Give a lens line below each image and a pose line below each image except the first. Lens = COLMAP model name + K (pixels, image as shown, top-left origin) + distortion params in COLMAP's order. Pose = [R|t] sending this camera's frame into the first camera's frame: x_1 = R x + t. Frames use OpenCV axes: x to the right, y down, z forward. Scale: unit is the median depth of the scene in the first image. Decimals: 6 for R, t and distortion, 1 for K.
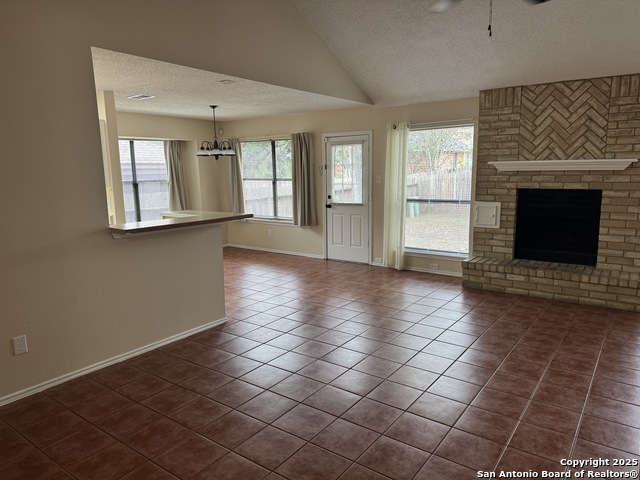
lens RADIAL K [[448.6, 0, 322.4], [0, 448.6, 240.9], [0, 0, 1]] dist [0.049587, -0.058748]
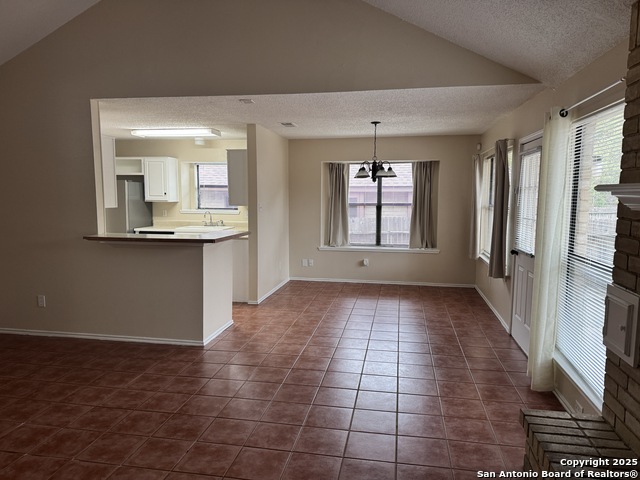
lens RADIAL K [[448.6, 0, 325.2], [0, 448.6, 241.1], [0, 0, 1]] dist [0.049587, -0.058748]
pose [[0.439703, 0.112712, -0.891043, 0.463323], [-0.155567, 0.986657, 0.048039, -0.082557], [0.884568, 0.117494, 0.451370, 0.468666]]
